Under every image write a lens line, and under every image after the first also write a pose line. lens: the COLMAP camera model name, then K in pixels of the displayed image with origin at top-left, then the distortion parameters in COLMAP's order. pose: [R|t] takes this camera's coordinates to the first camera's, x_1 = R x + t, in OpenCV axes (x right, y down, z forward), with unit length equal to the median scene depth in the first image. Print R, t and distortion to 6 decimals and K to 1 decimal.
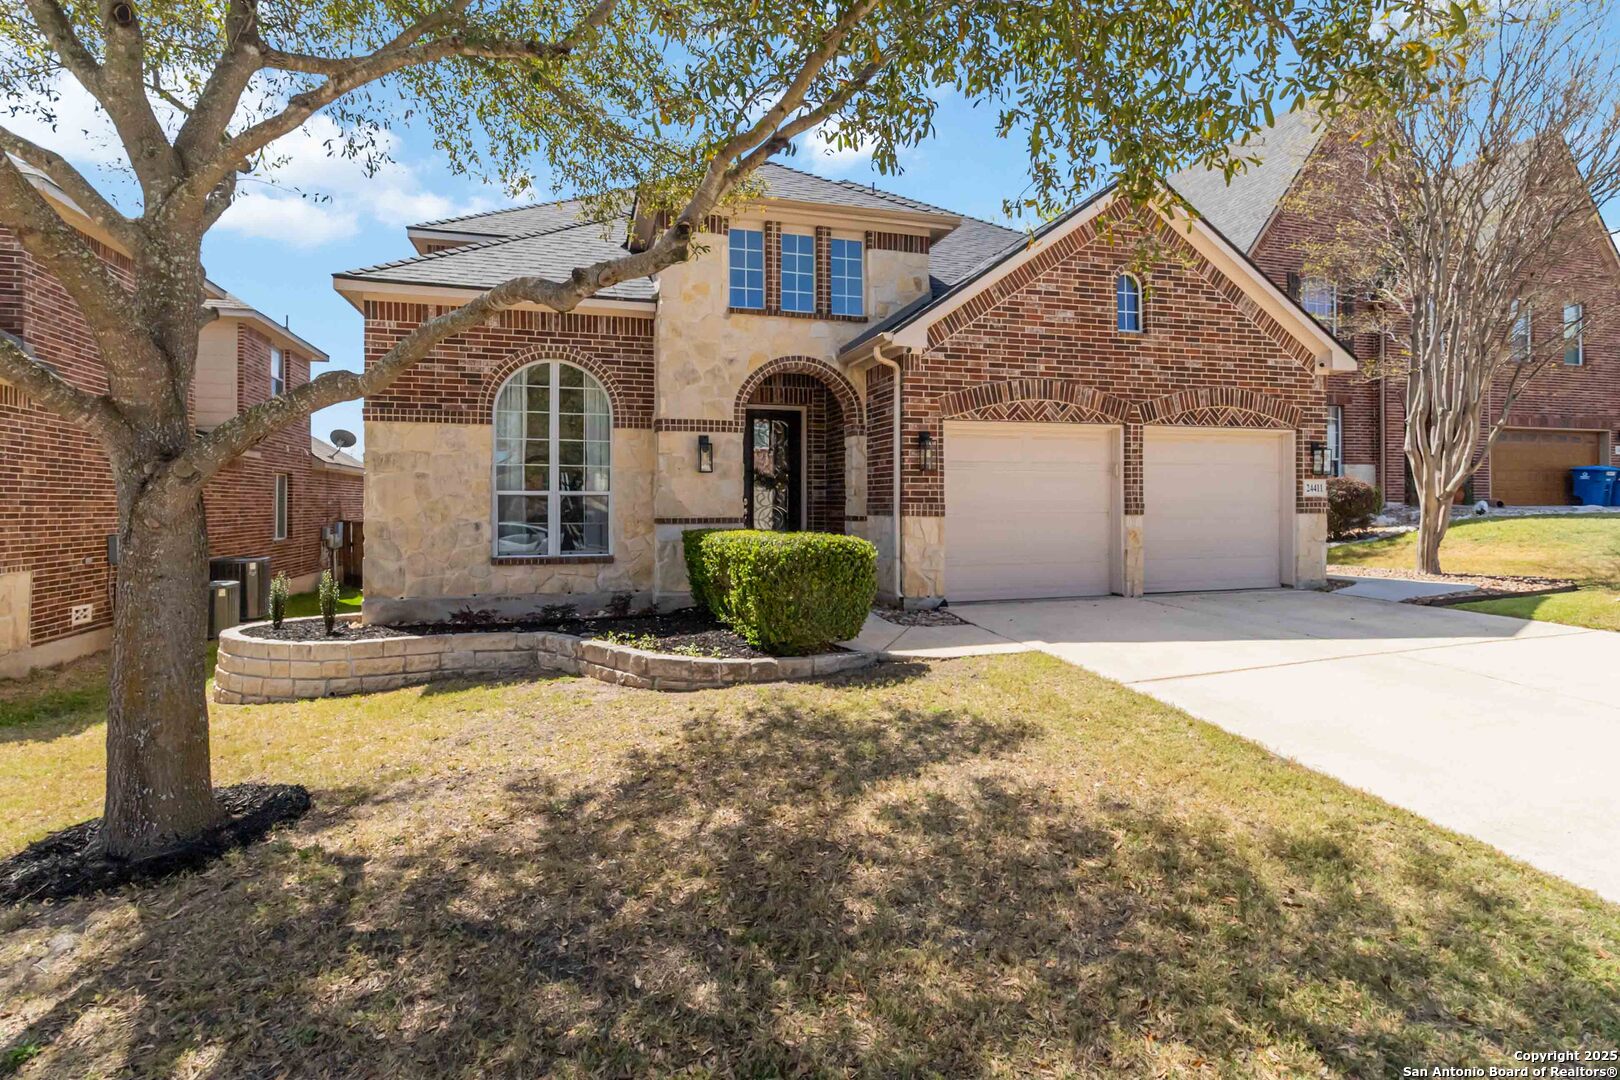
lens RADIAL K [[776.5, 0, 835.5], [0, 776.5, 509.7], [0, 0, 1]] dist [-0.000987, 0.000684]
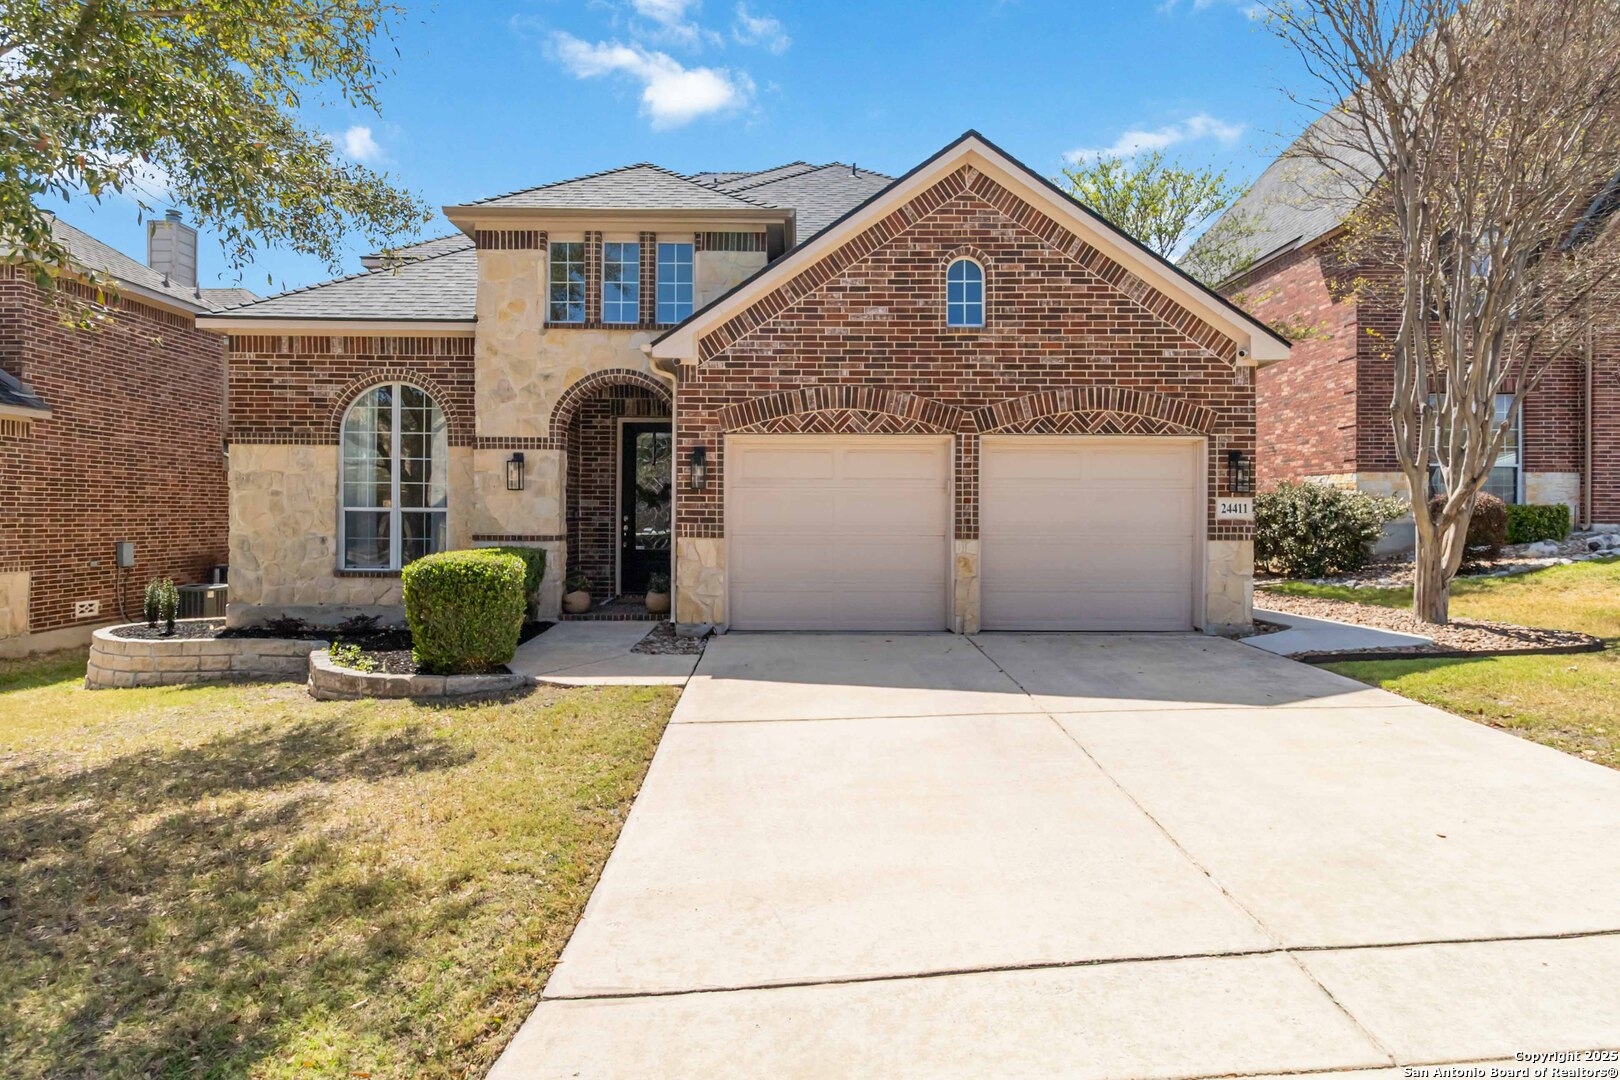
lens RADIAL K [[858.5, 0, 812.4], [0, 858.5, 531.8], [0, 0, 1]] dist [0.001624, -0.004128]
pose [[0.963512, 0.013432, -0.267328, 0.488672], [-0.010367, 0.999863, 0.012873, -0.012174], [0.267465, -0.009632, 0.963520, 0.035374]]
